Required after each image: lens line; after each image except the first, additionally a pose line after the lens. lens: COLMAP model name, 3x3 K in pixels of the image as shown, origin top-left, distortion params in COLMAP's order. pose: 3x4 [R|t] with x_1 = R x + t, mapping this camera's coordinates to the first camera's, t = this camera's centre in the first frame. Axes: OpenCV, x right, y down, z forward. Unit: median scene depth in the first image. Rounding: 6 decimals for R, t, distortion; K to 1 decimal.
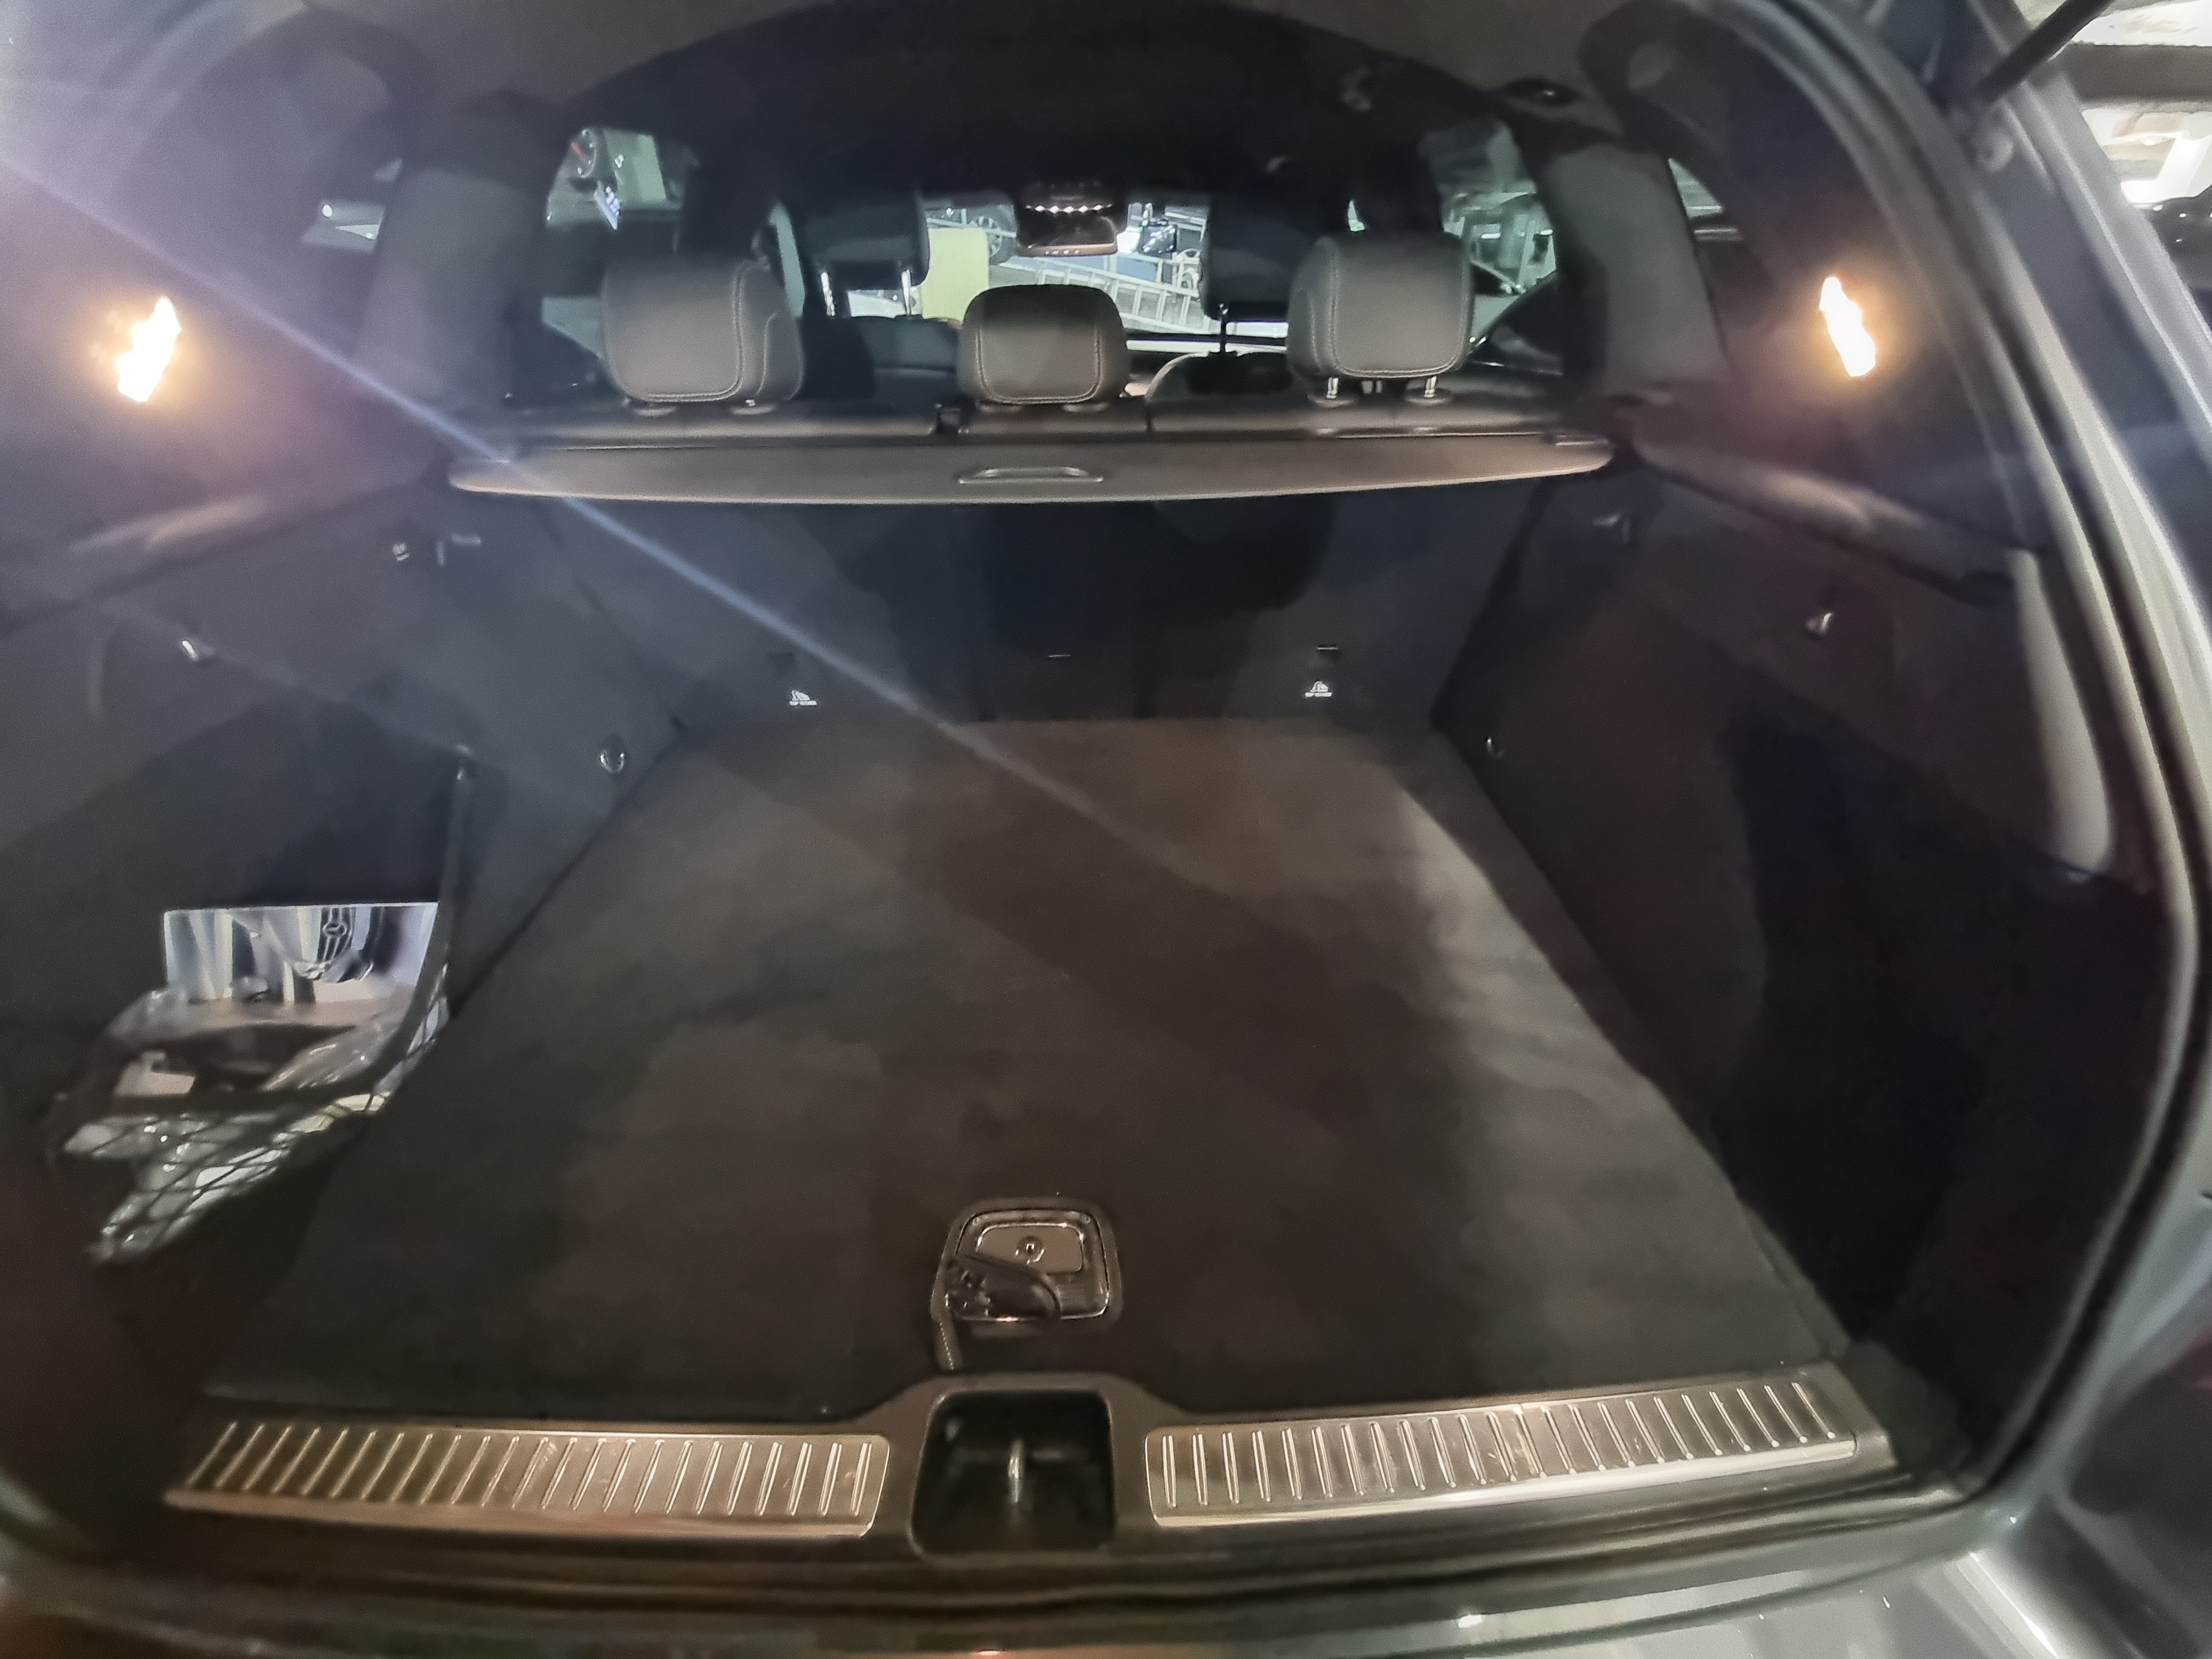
lens RADIAL K [[891.8, 0, 1109.0], [0, 891.8, 830.8], [0, 0, 1]] dist [-0.001924, 0.000211]
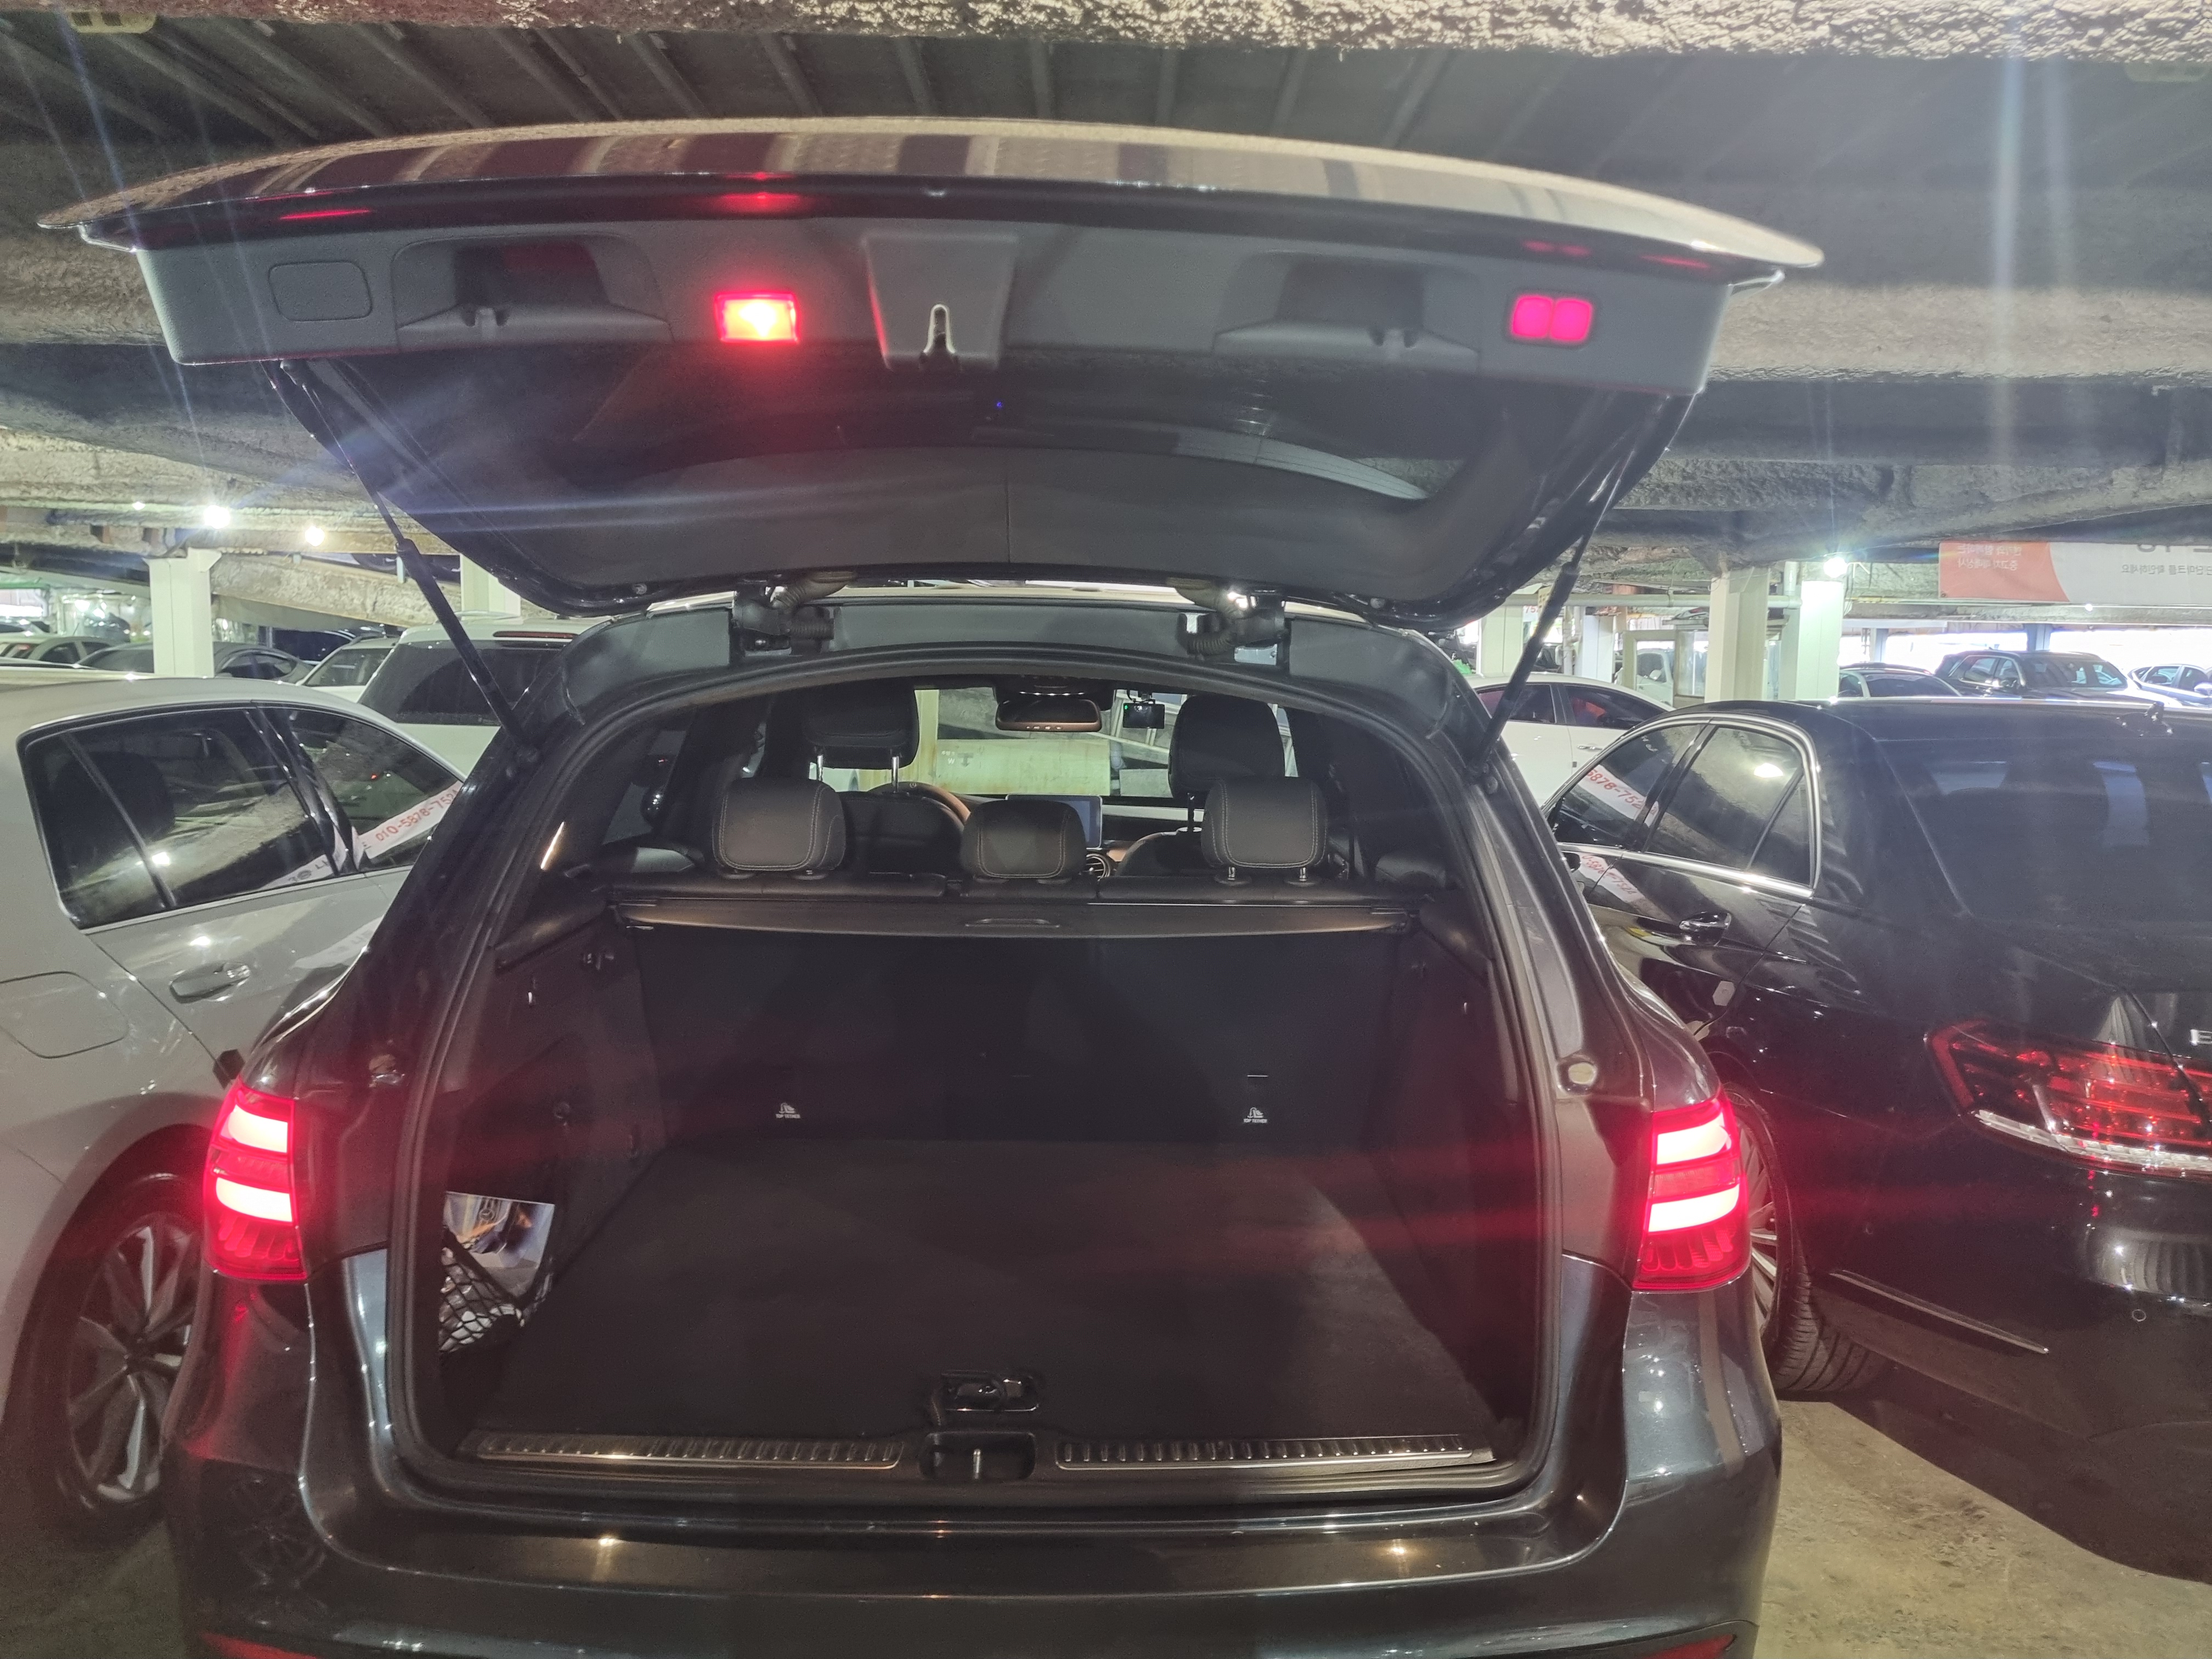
lens RADIAL K [[1763.9, 0, 1106.4], [0, 1763.9, 829.0], [0, 0, 1]] dist [0.026630, -0.002178]
pose [[0.999613, 0.026468, -0.008592, 0.082741], [-0.027513, 0.893791, -0.447639, 0.713877], [-0.004168, 0.447702, 0.894173, -1.571553]]
